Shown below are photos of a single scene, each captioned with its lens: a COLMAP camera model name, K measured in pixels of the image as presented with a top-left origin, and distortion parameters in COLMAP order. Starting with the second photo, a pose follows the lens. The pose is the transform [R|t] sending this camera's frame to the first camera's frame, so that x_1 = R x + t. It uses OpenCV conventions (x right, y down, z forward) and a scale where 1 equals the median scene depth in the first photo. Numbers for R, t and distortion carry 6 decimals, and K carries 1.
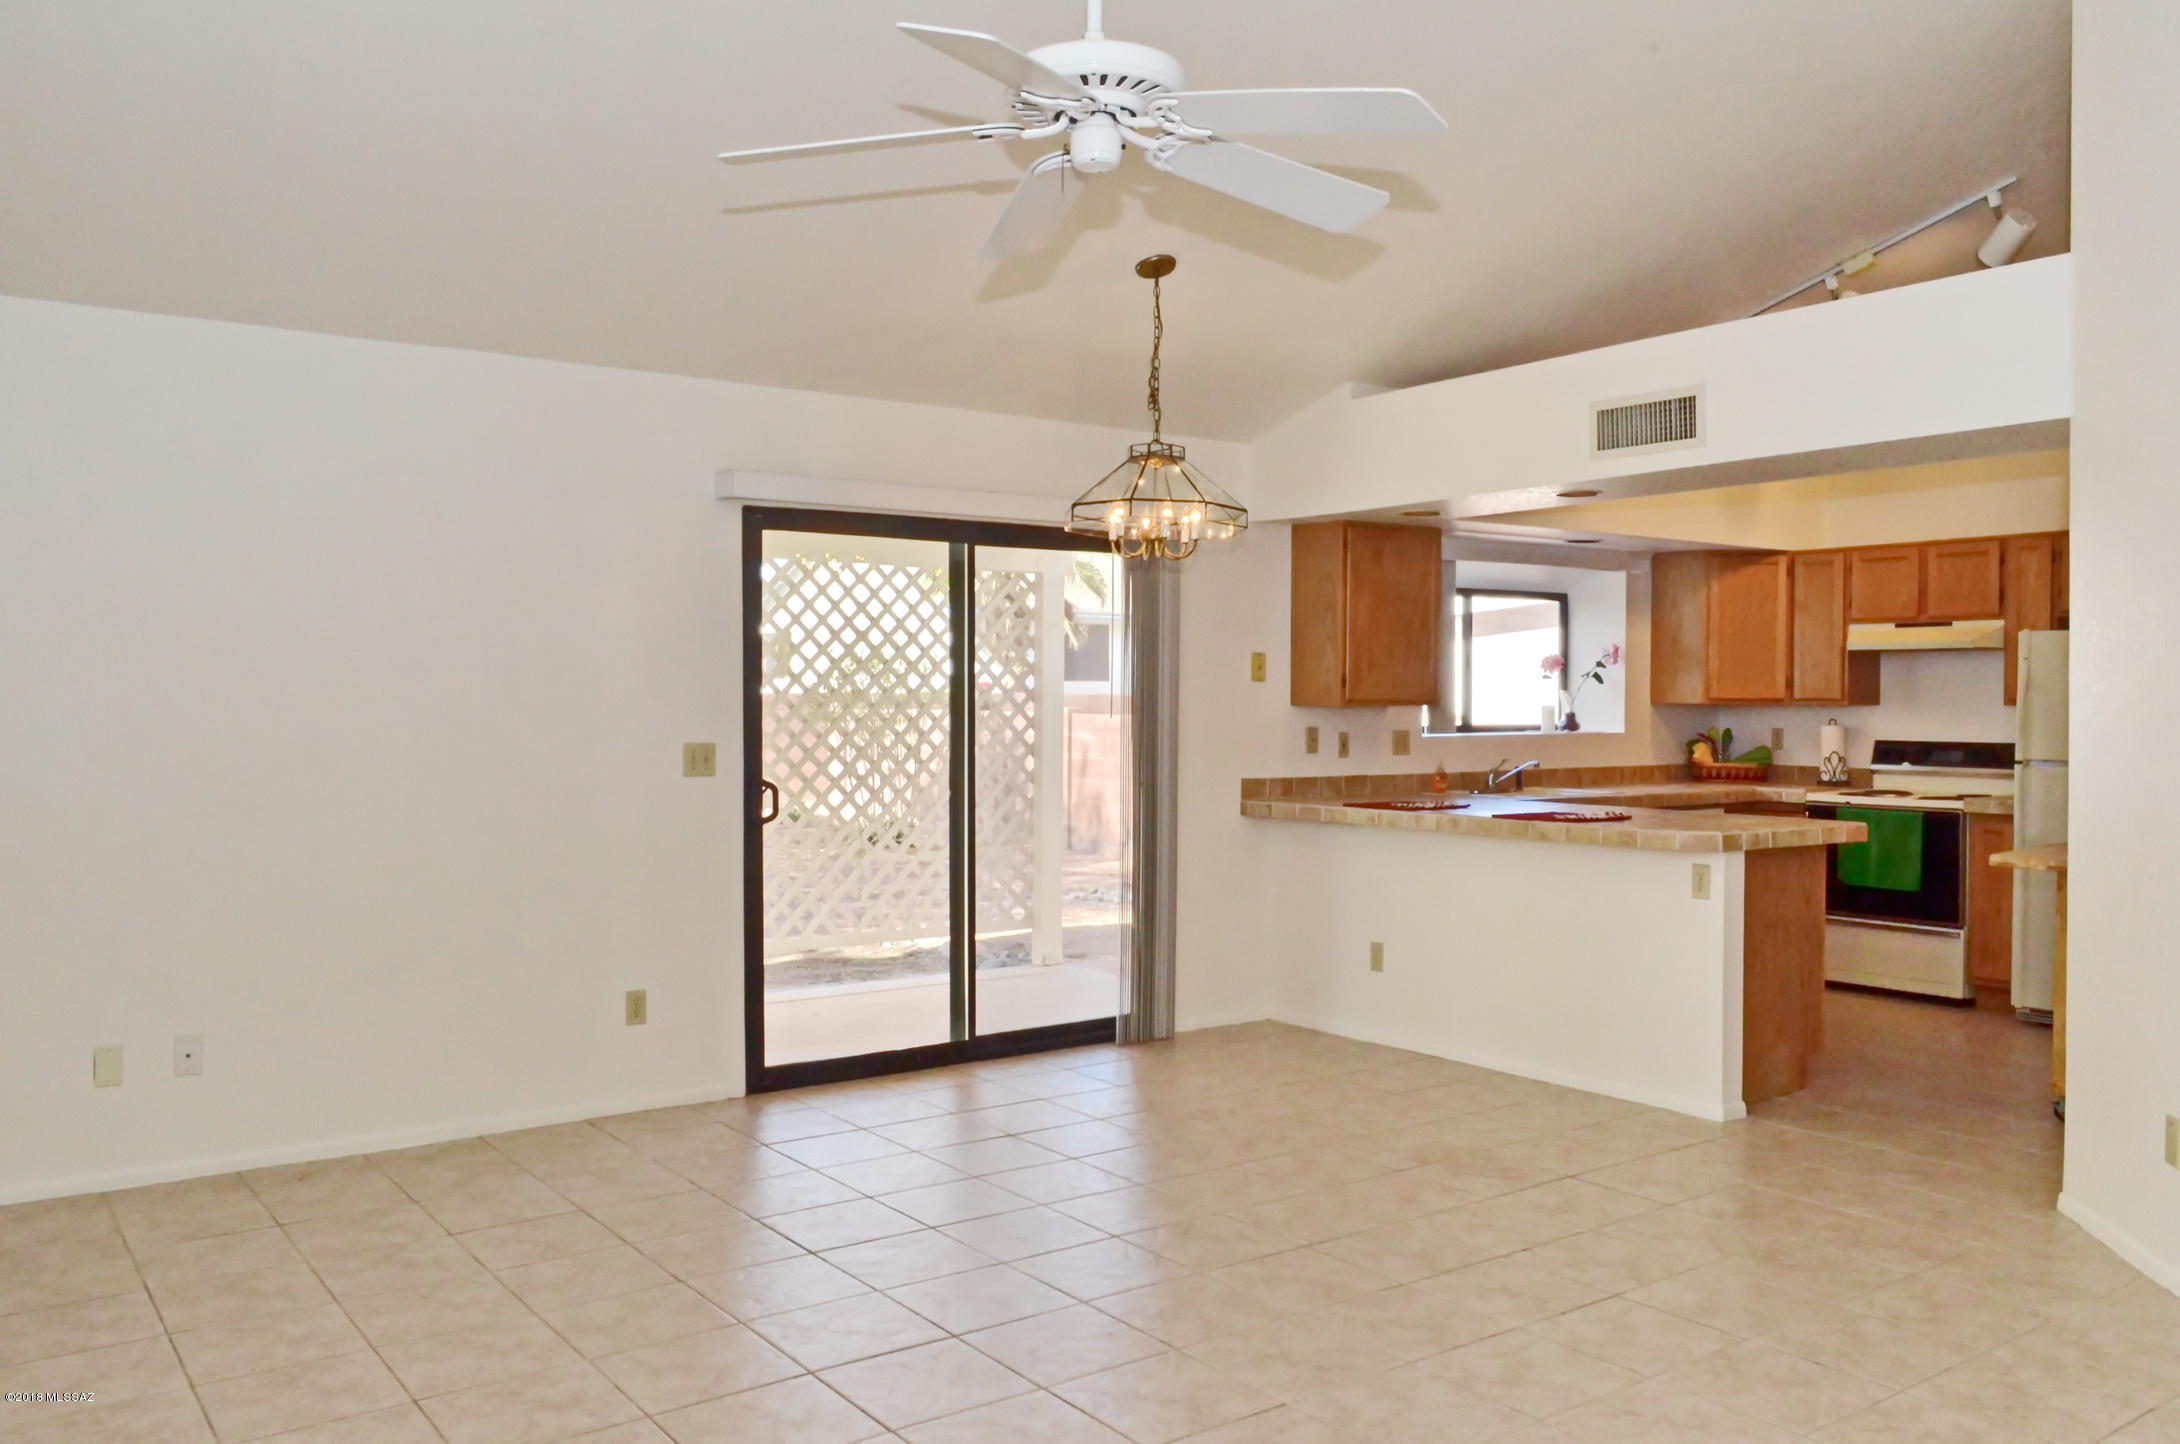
lens RADIAL K [[1691.1, 0, 1121.7], [0, 1691.1, 734.3], [0, 0, 1]] dist [-0.017150, 0.000166]
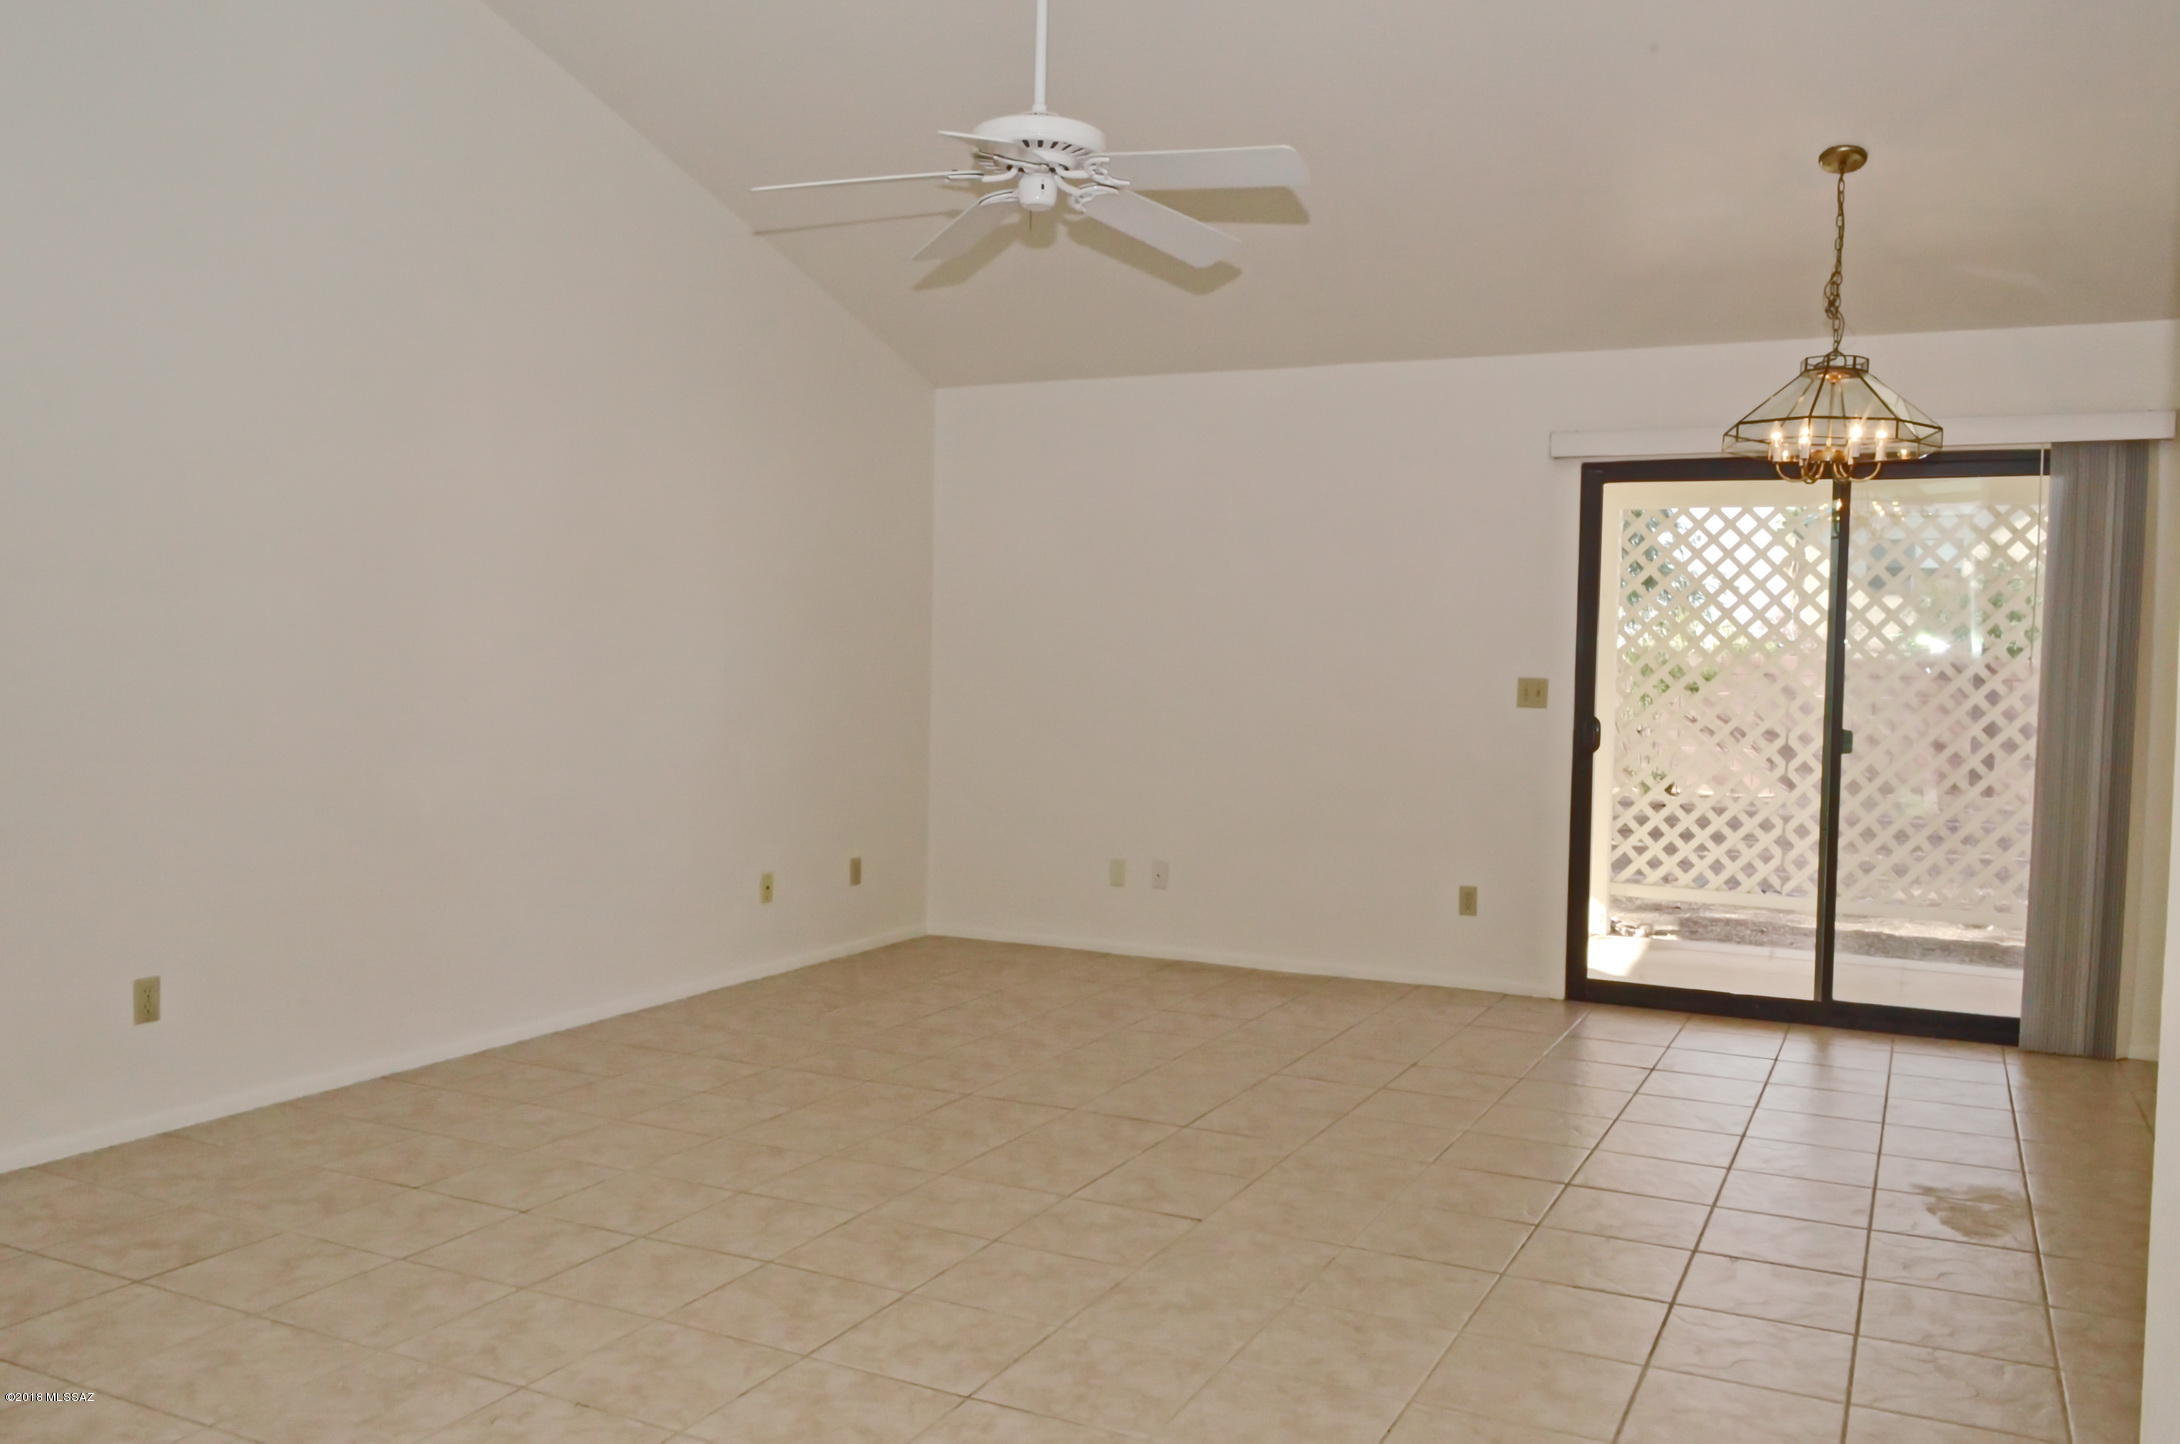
lens RADIAL K [[1691.1, 0, 1121.7], [0, 1691.1, 734.3], [0, 0, 1]] dist [-0.017150, 0.000166]
pose [[0.463151, 0.047496, -0.885006, 0.444562], [-0.036250, 0.998743, 0.034630, 0.009528], [0.885538, 0.016043, 0.464290, 0.165125]]
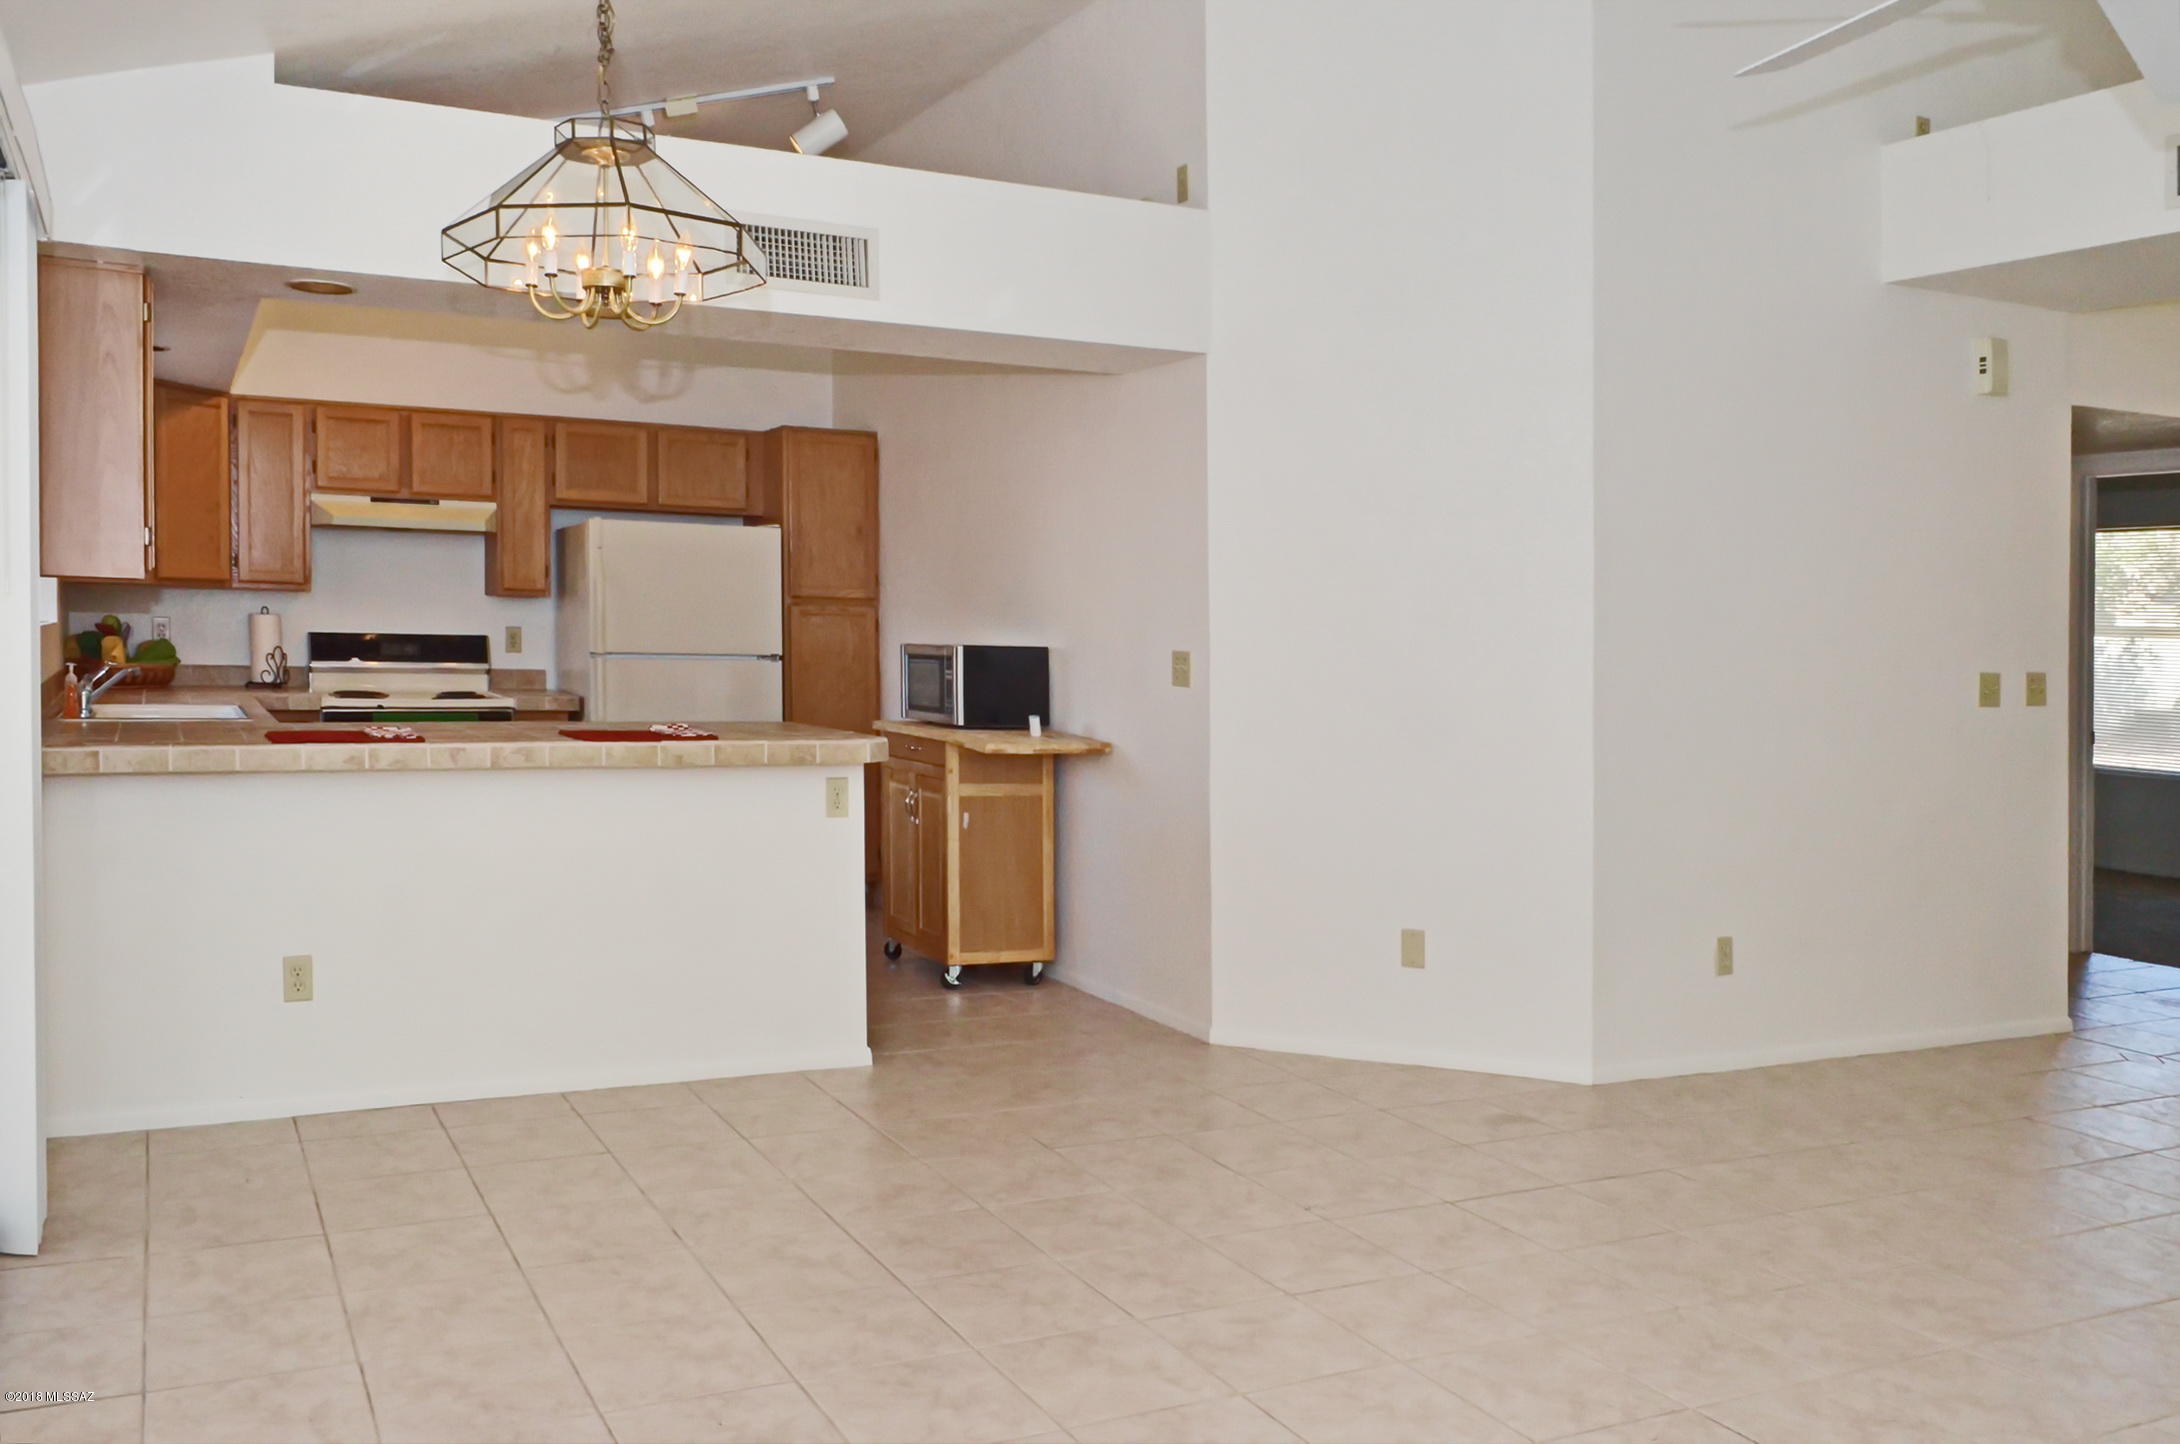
lens RADIAL K [[1778.7, 0, 999.2], [0, 1778.7, 639.3], [0, 0, 1]] dist [-0.007615, -0.000874]
pose [[0.186804, -0.007639, 0.982367, -0.374581], [-0.002916, 0.999961, 0.008330, -0.001383], [-0.982393, -0.004421, 0.186775, 0.515362]]
